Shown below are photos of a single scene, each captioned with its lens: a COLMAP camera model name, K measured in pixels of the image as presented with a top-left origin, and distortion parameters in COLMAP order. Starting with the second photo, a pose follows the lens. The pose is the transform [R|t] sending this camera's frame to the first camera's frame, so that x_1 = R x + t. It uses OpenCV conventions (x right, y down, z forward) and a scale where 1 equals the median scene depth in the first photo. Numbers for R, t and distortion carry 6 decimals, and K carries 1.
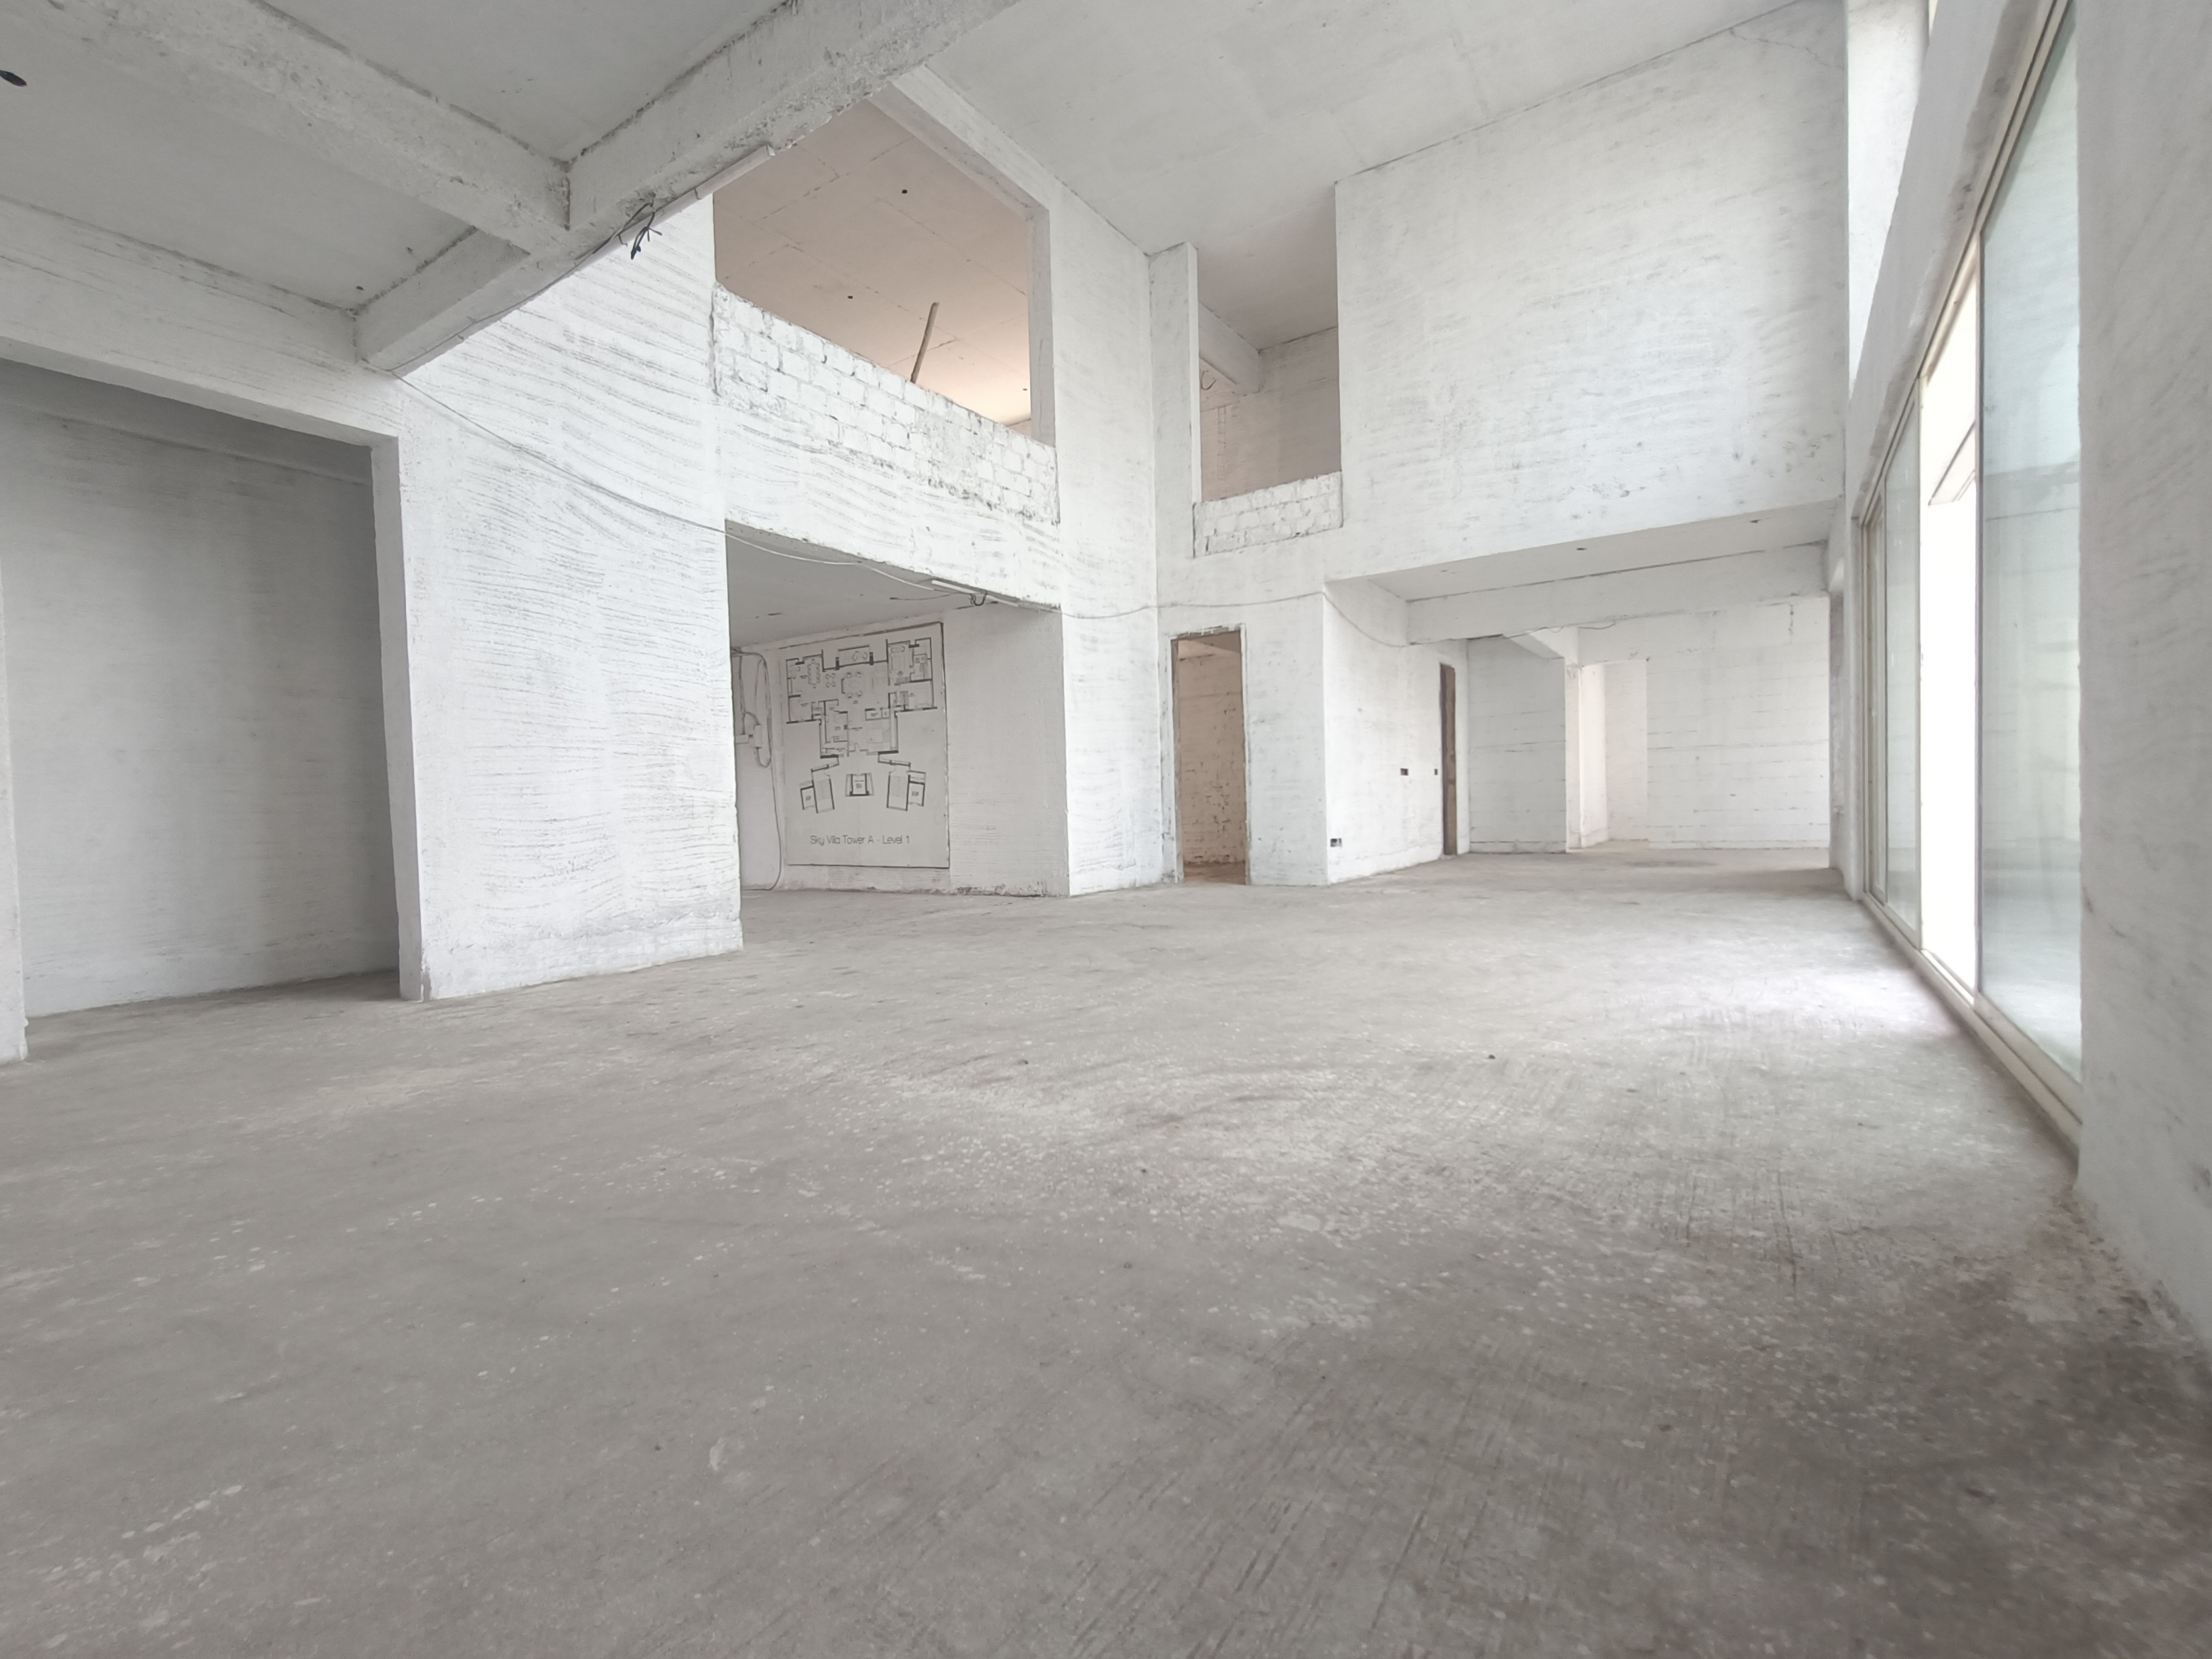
lens RADIAL K [[995.4, 0, 1091.4], [0, 995.4, 843.4], [0, 0, 1]] dist [0.006041, -0.001018]
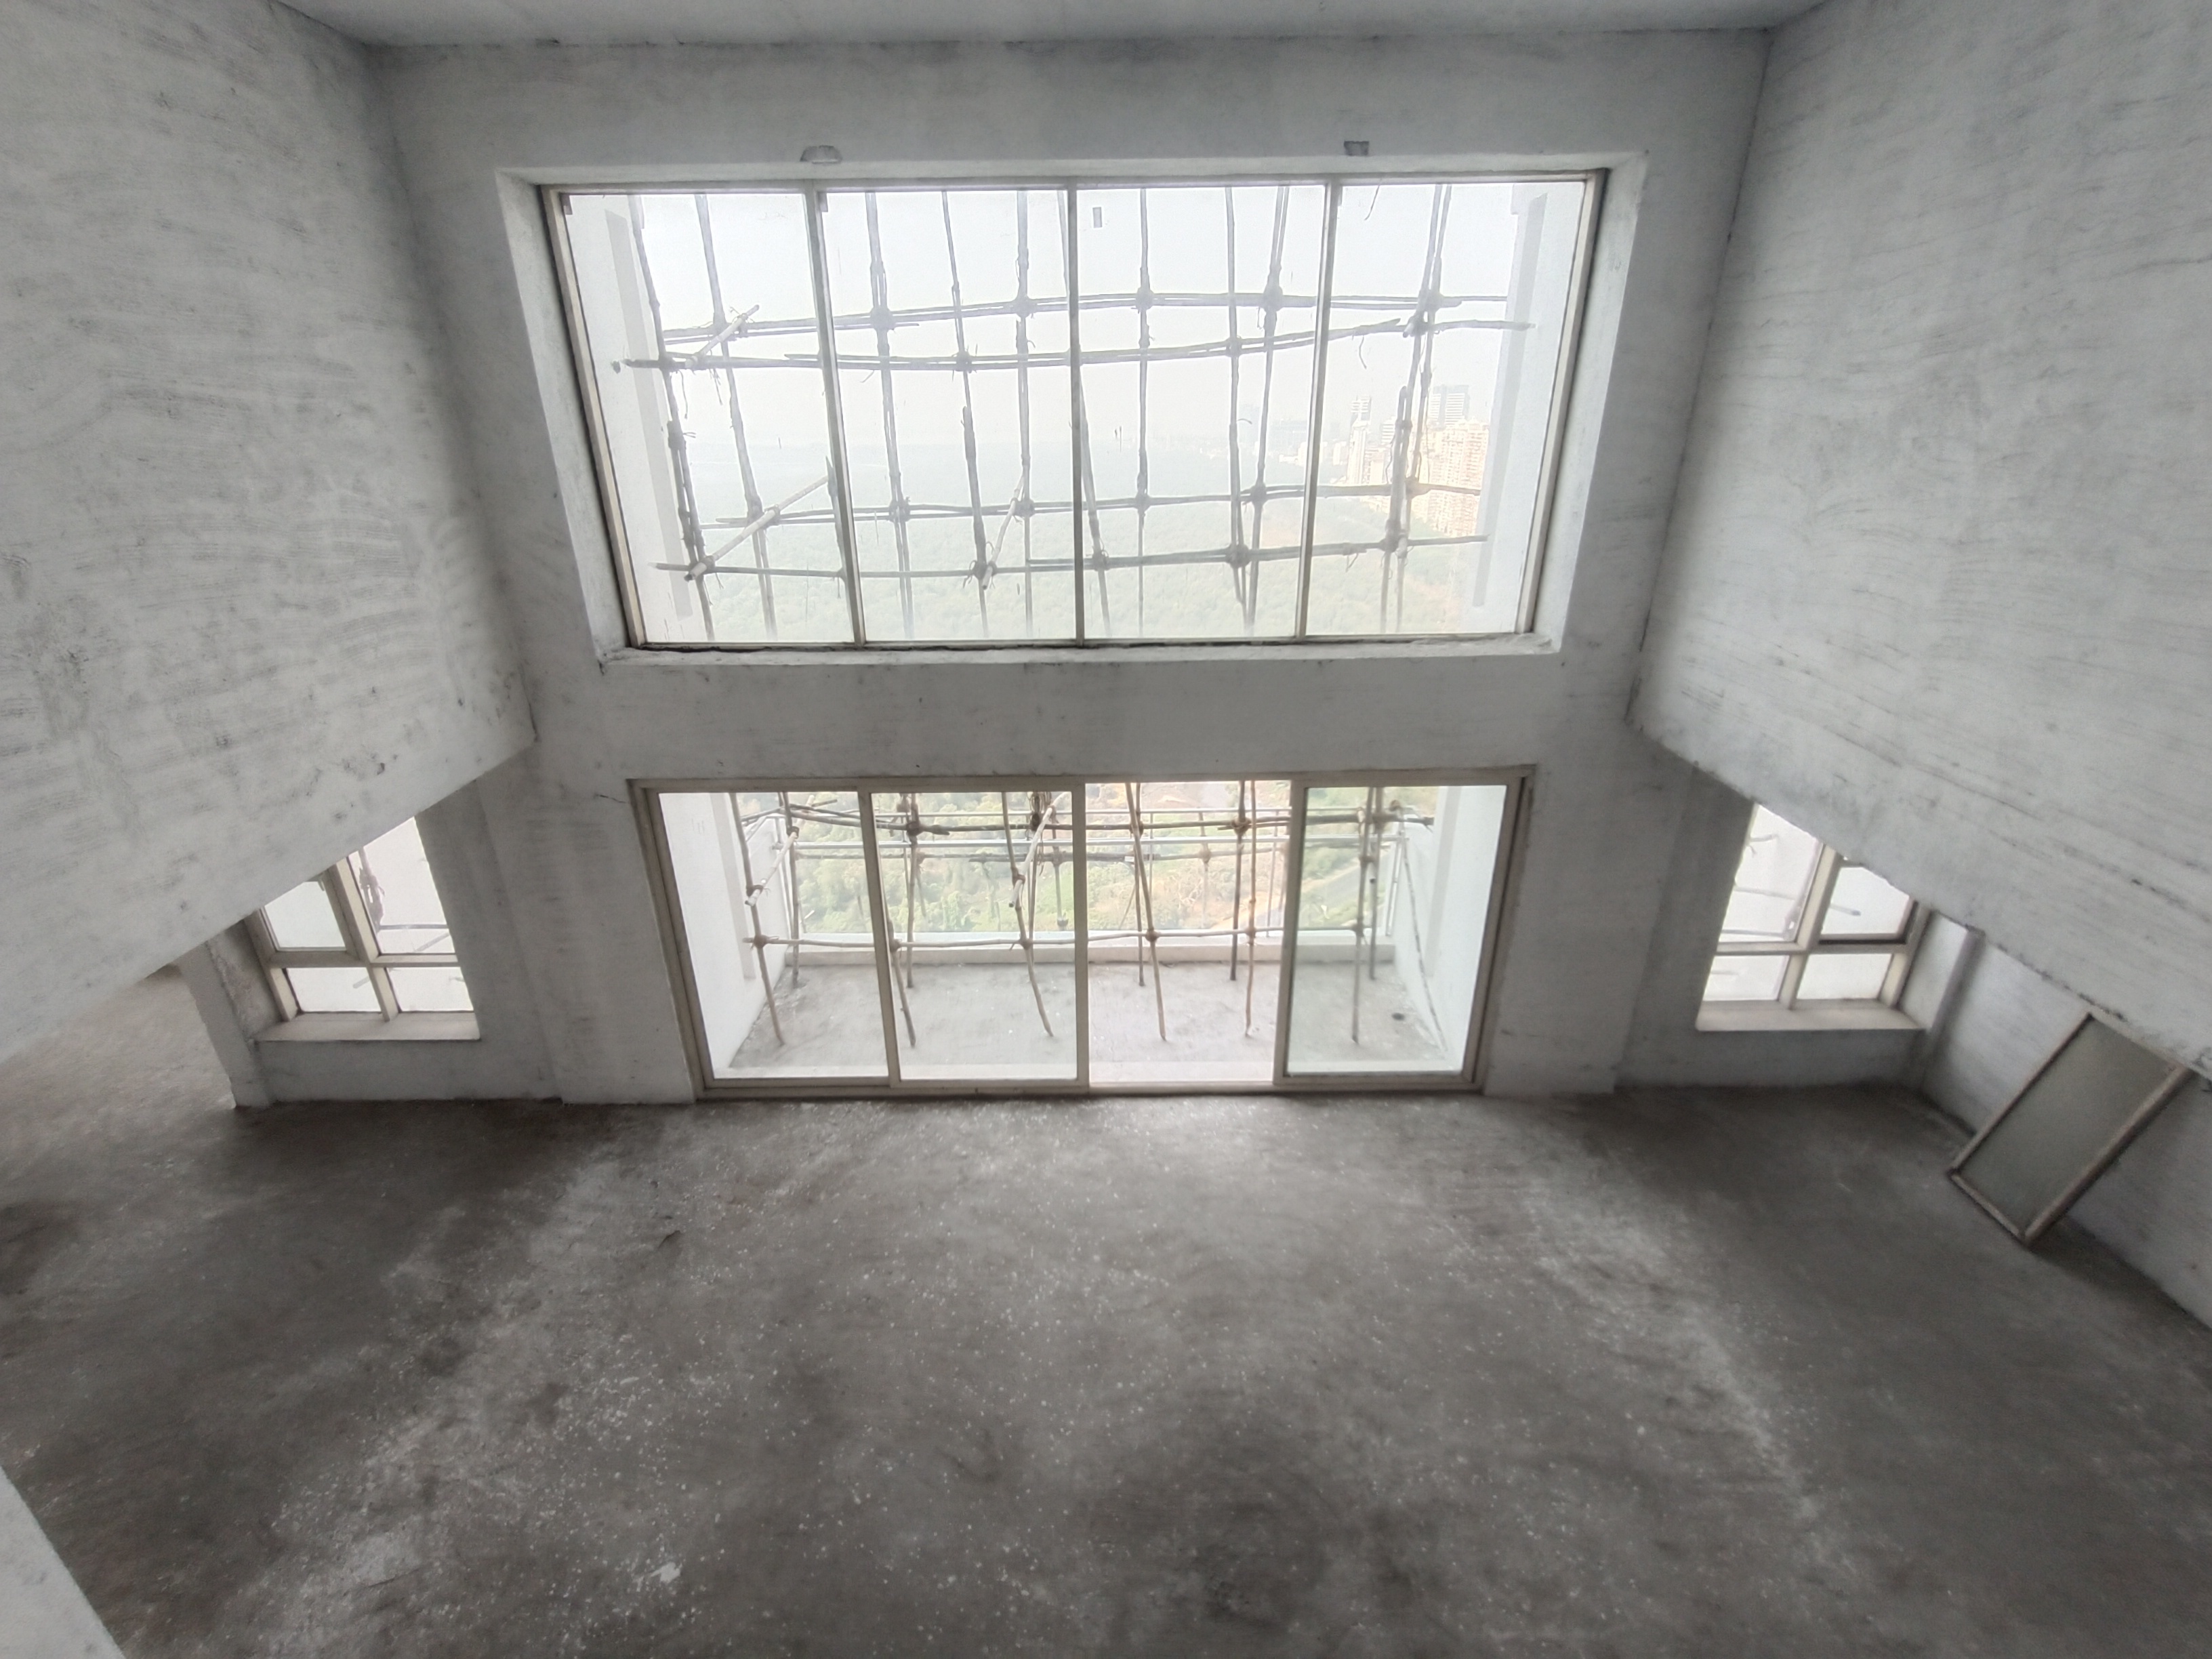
lens RADIAL K [[995.4, 0, 1095.5], [0, 995.4, 842.3], [0, 0, 1]] dist [0.006041, -0.001018]
pose [[-0.563367, -0.295234, 0.771657, -0.213408], [0.055429, 0.918366, 0.391832, -0.526862], [-0.824346, 0.263517, -0.501012, 0.954860]]
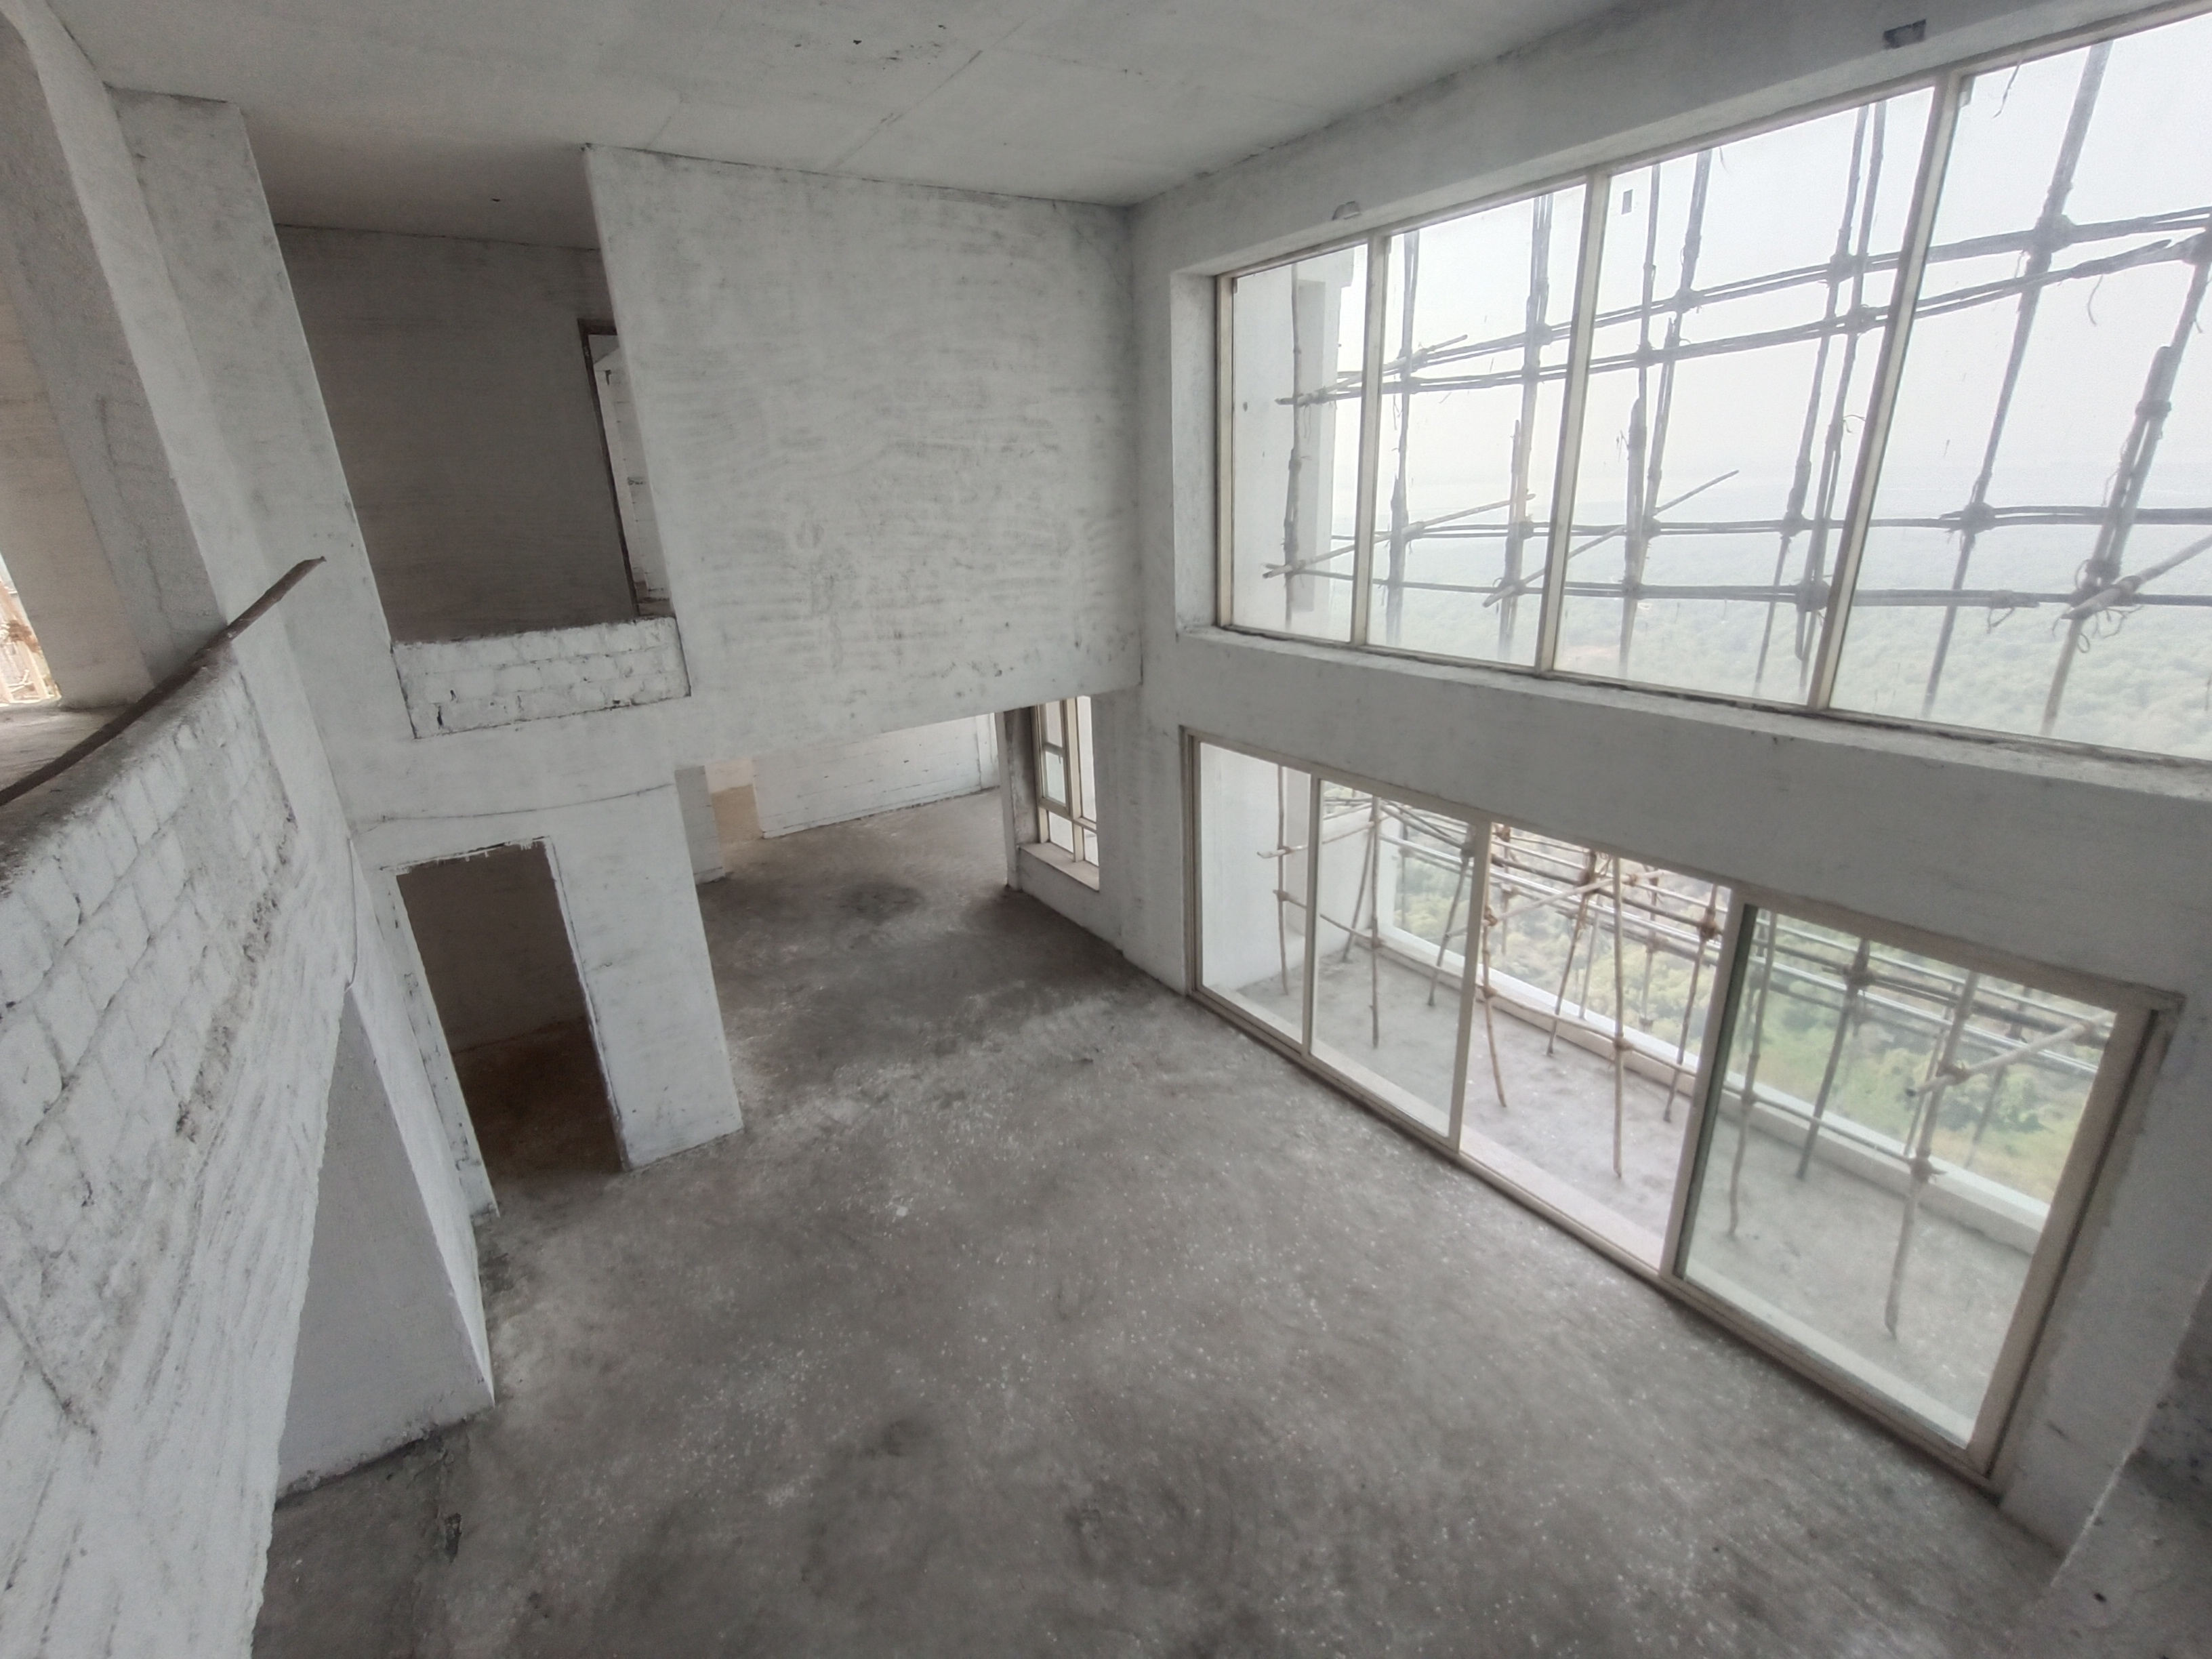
lens RADIAL K [[995.4, 0, 1092.9], [0, 995.4, 842.8], [0, 0, 1]] dist [0.006041, -0.001018]
pose [[0.383293, -0.309285, 0.870304, -0.343172], [0.064819, 0.948952, 0.308687, -0.488585], [-0.921349, -0.061906, 0.383775, 0.522165]]
